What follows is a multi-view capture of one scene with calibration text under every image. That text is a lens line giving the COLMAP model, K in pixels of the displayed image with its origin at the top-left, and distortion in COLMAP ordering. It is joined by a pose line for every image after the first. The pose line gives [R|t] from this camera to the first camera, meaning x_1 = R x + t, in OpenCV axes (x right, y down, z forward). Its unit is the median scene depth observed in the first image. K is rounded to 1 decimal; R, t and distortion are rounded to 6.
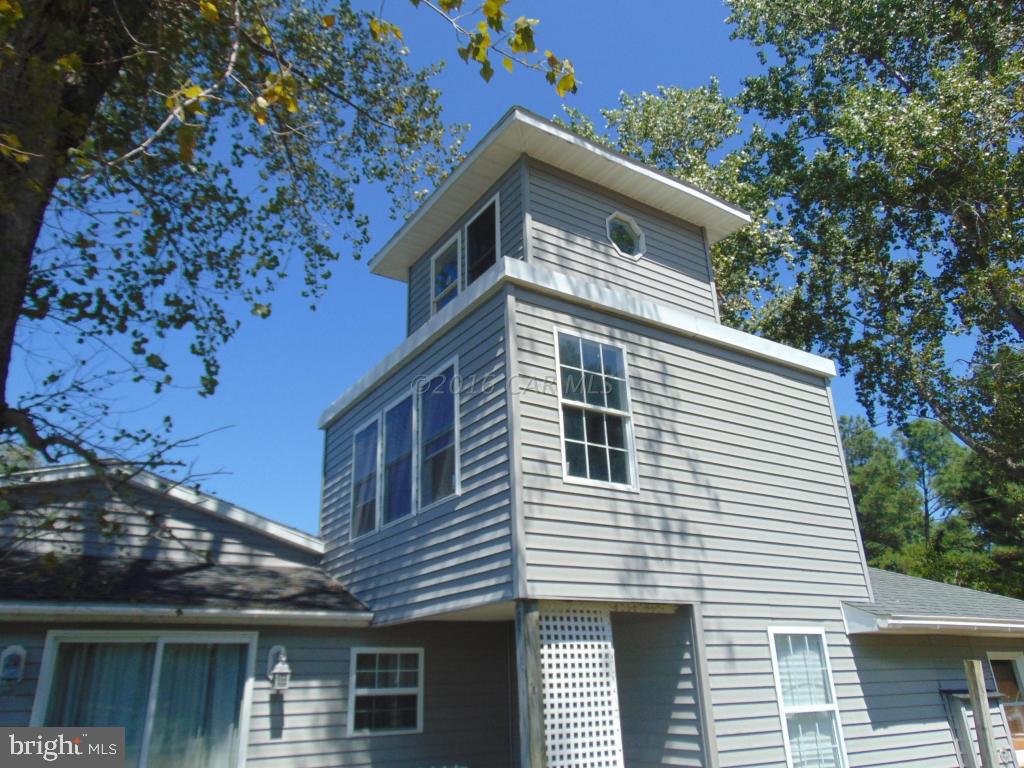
lens RADIAL K [[762.9, 0, 512.0], [0, 762.9, 384.0], [0, 0, 1]] dist [-0.019270, 0.043613]
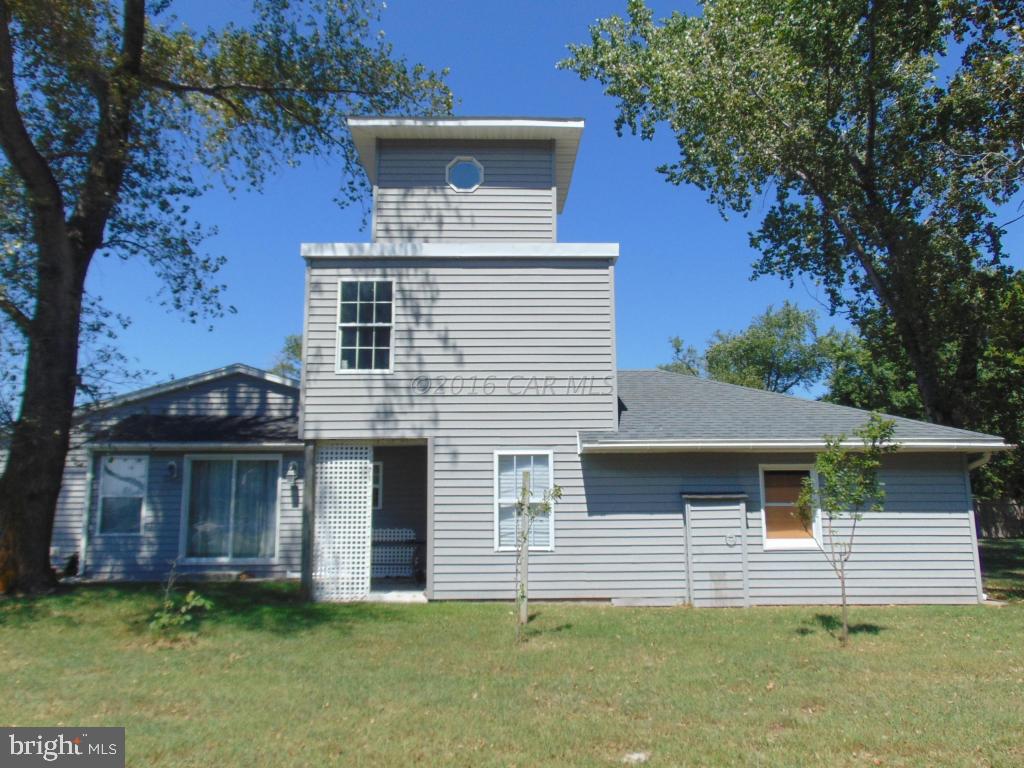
lens RADIAL K [[762.9, 0, 512.0], [0, 762.9, 384.0], [0, 0, 1]] dist [-0.019270, 0.043613]
pose [[0.849297, -0.052202, -0.525328, 1.199194], [0.175774, 0.966282, 0.188154, -0.096252], [0.497793, -0.252138, 0.829837, -0.232018]]
